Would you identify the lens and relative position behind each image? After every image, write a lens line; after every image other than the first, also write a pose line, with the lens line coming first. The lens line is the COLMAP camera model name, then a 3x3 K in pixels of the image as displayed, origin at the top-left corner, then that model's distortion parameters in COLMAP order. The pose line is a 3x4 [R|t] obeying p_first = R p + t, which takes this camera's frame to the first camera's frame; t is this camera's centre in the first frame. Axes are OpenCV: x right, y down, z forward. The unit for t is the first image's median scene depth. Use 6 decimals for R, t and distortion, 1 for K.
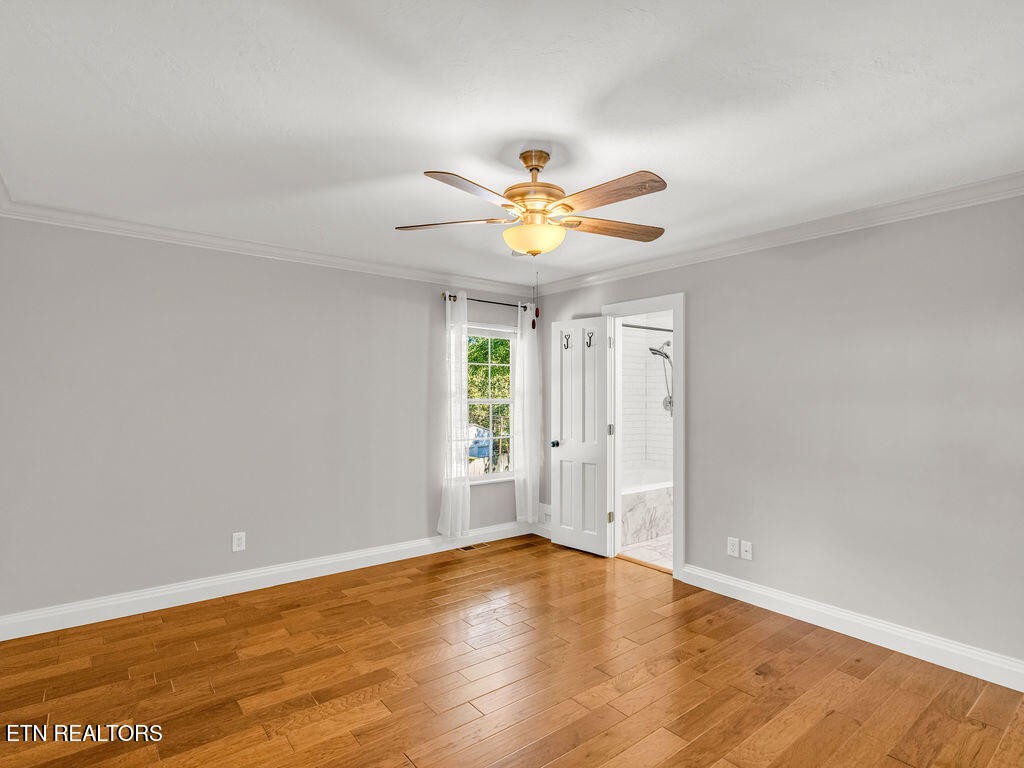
lens RADIAL K [[542.0, 0, 510.5], [0, 542.0, 385.7], [0, 0, 1]] dist [-0.009850, 0.001407]
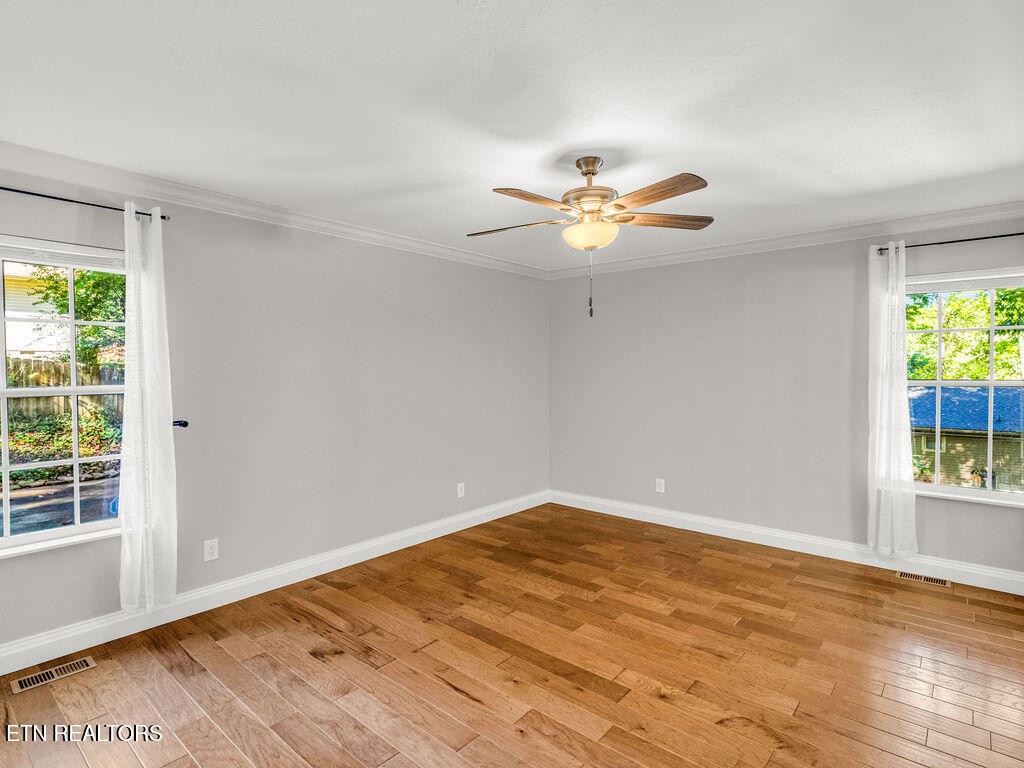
lens RADIAL K [[542.0, 0, 510.8], [0, 542.0, 386.3], [0, 0, 1]] dist [-0.009850, 0.001407]
pose [[0.173467, 0.023751, -0.984553, 0.785531], [0.019276, 0.999436, 0.027506, 0.002321], [0.984651, -0.023749, 0.172911, 0.448096]]
